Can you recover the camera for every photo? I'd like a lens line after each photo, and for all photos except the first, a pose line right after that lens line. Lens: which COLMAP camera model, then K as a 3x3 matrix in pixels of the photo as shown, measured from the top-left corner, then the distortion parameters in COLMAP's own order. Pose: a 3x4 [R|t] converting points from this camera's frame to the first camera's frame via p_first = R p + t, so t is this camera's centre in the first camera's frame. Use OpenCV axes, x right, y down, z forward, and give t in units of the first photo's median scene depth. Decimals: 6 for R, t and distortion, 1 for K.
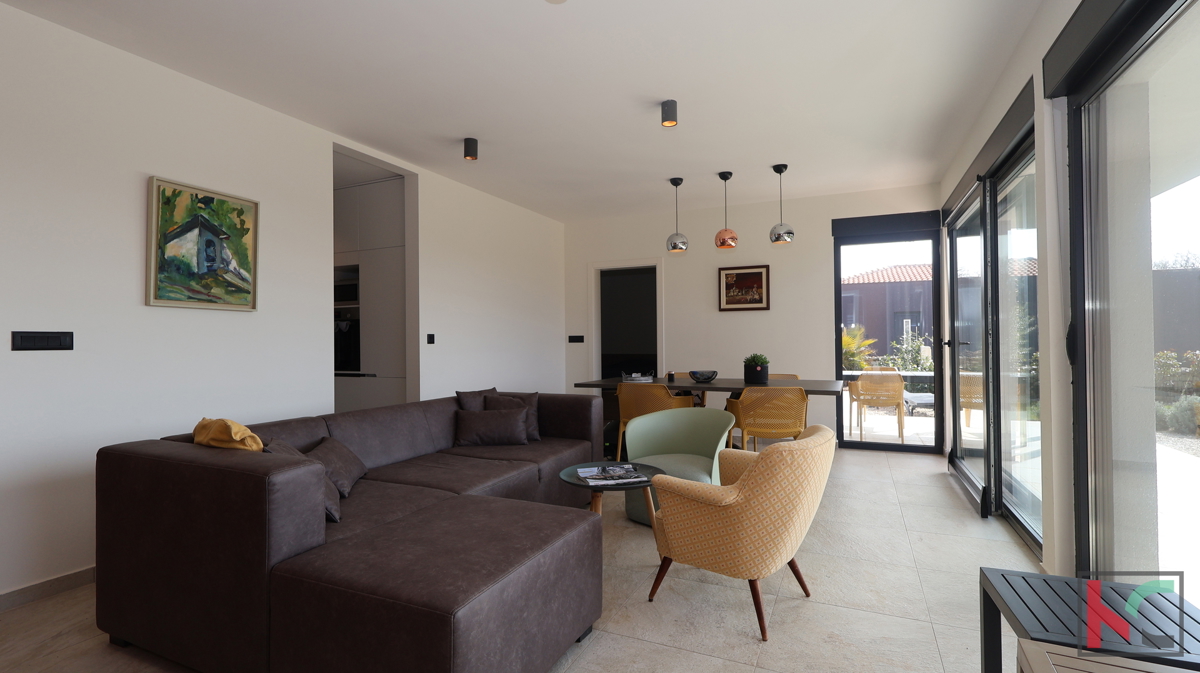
lens RADIAL K [[555.1, 0, 600.0], [0, 555.1, 336.5], [0, 0, 1]] dist [0.000235, 0.001054]
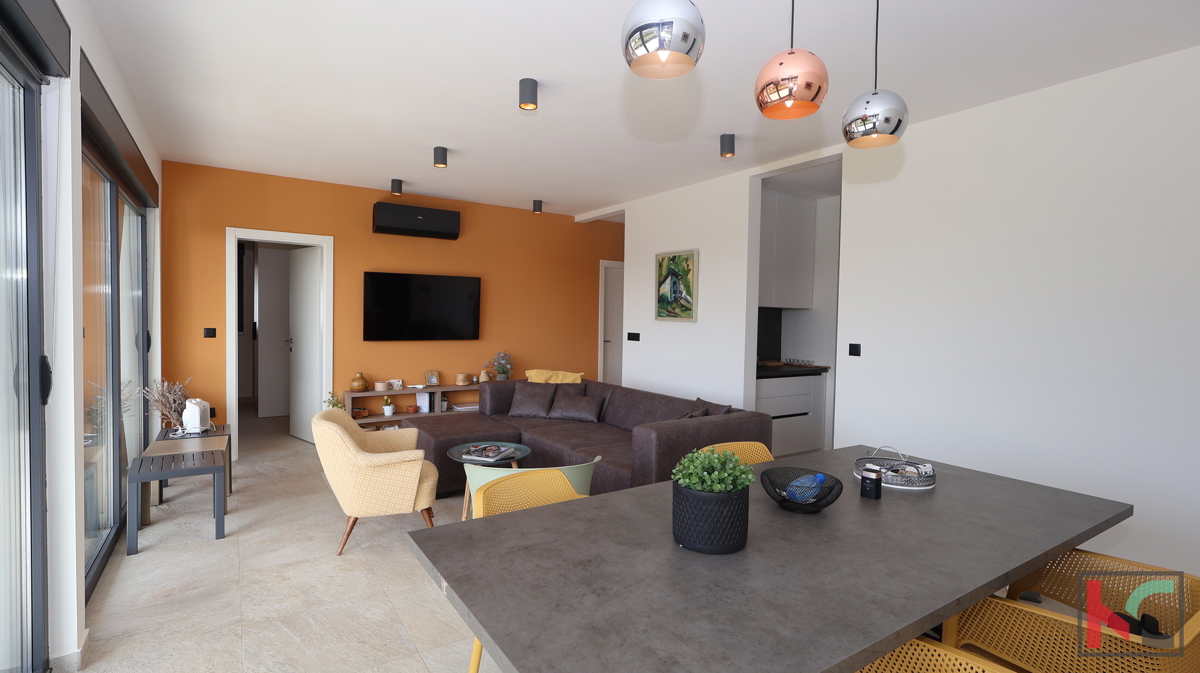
lens RADIAL K [[555.1, 0, 600.0], [0, 555.1, 336.5], [0, 0, 1]] dist [0.000235, 0.001054]
pose [[-0.516539, 0.026894, -0.855841, 0.885267], [-0.009181, 0.999275, 0.036942, -0.063450], [0.856214, 0.026940, -0.515918, 1.683162]]
